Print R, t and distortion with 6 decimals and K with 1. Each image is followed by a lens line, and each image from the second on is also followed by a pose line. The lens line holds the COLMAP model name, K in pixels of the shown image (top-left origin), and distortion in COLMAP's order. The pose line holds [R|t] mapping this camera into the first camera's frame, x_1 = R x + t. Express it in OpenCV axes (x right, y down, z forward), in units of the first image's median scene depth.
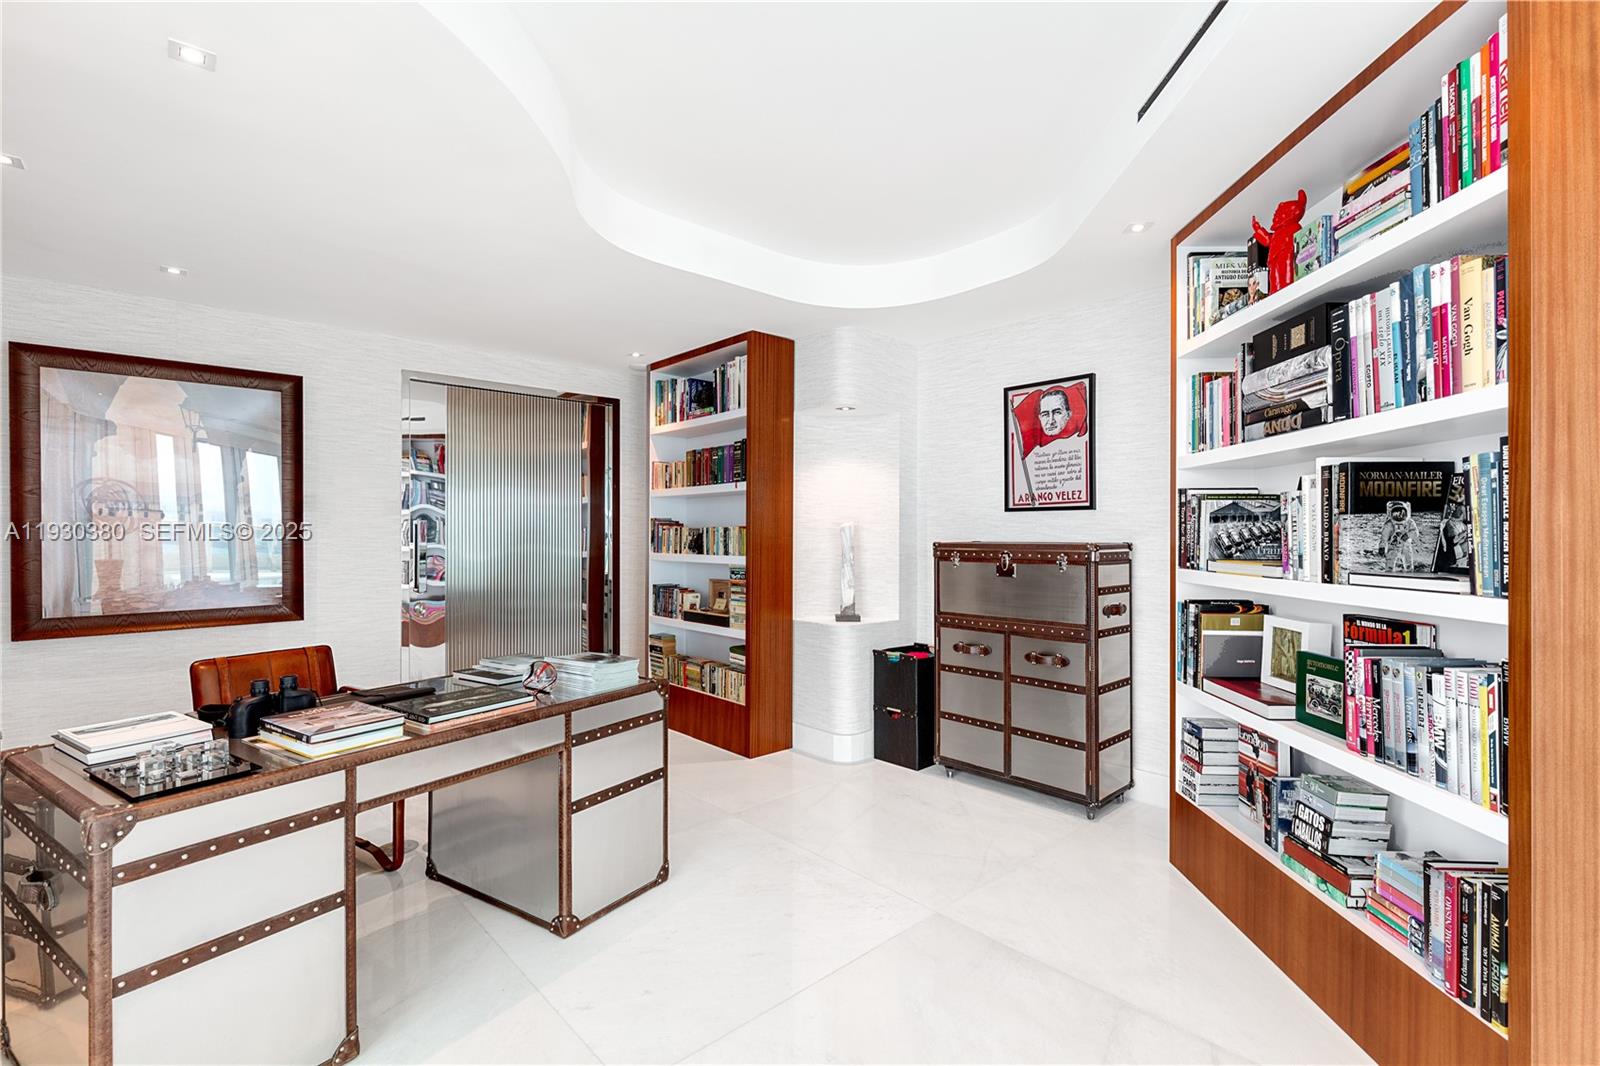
lens RADIAL K [[756.8, 0, 800.0], [0, 756.8, 533.0], [0, 0, 1]] dist [-0.000332, -0.000172]
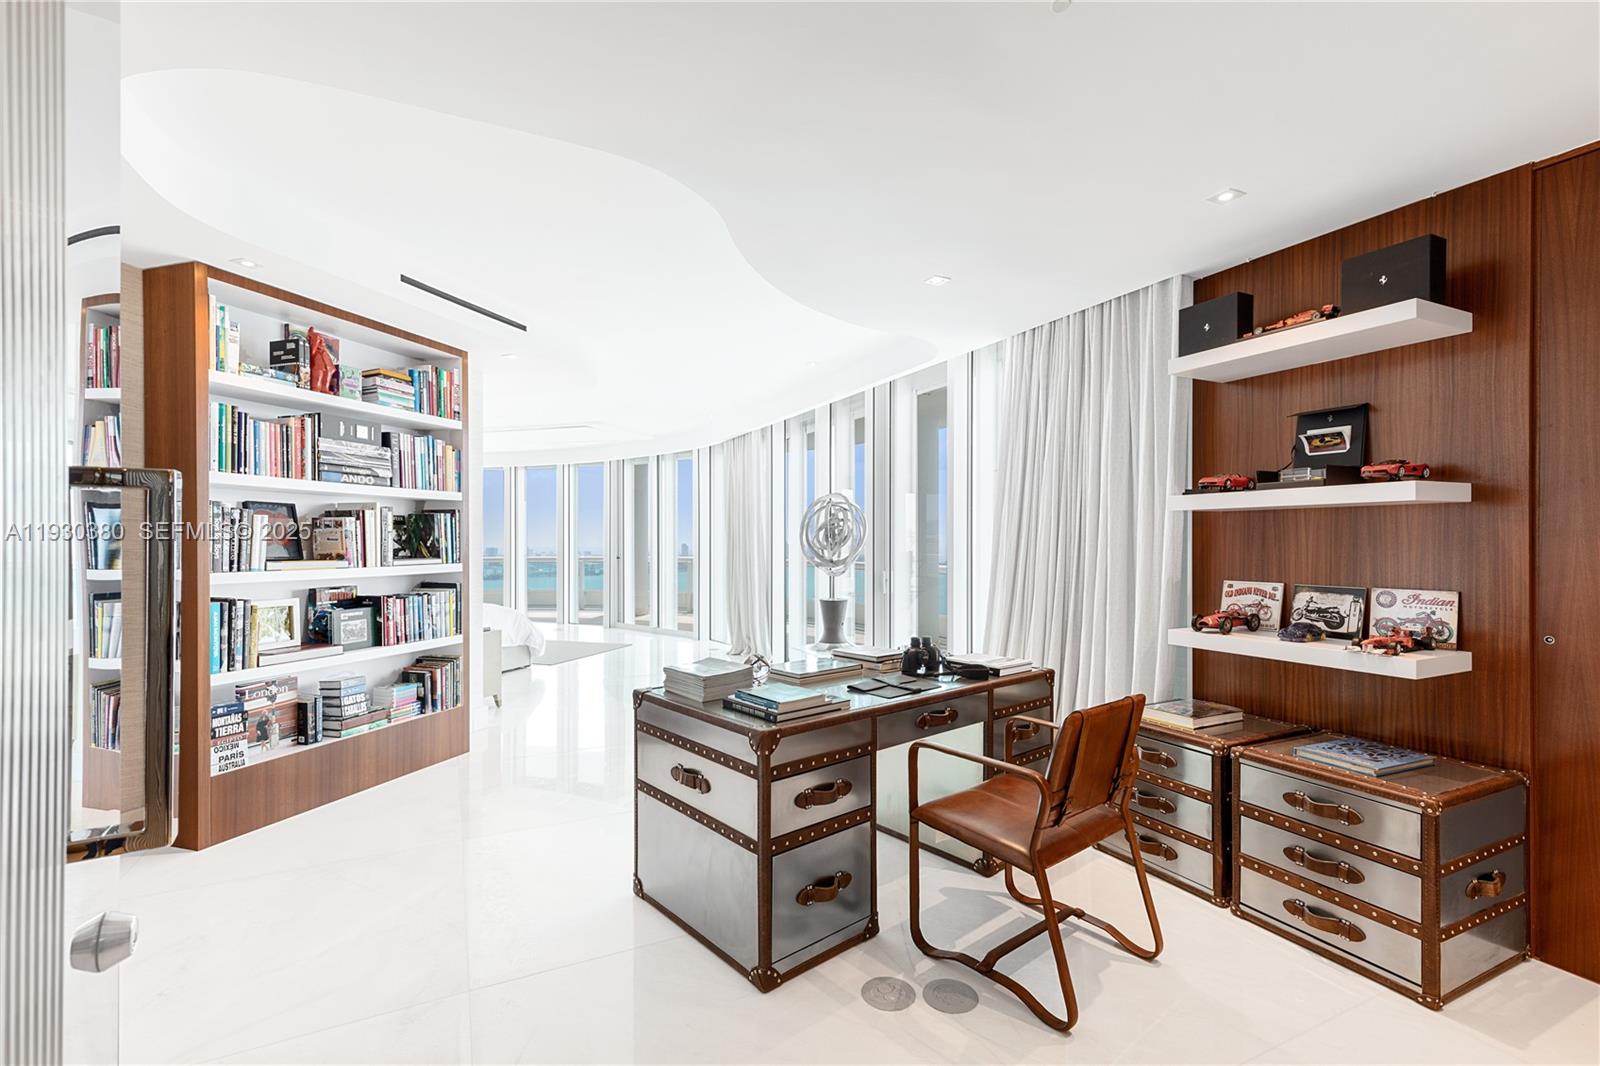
lens RADIAL K [[756.8, 0, 800.0], [0, 756.8, 533.0], [0, 0, 1]] dist [-0.000332, -0.000172]
pose [[-0.963757, 0.005961, 0.266714, -0.983175], [0.001601, 0.999862, -0.016562, 0.014947], [-0.266776, -0.015534, -0.963633, 2.926820]]
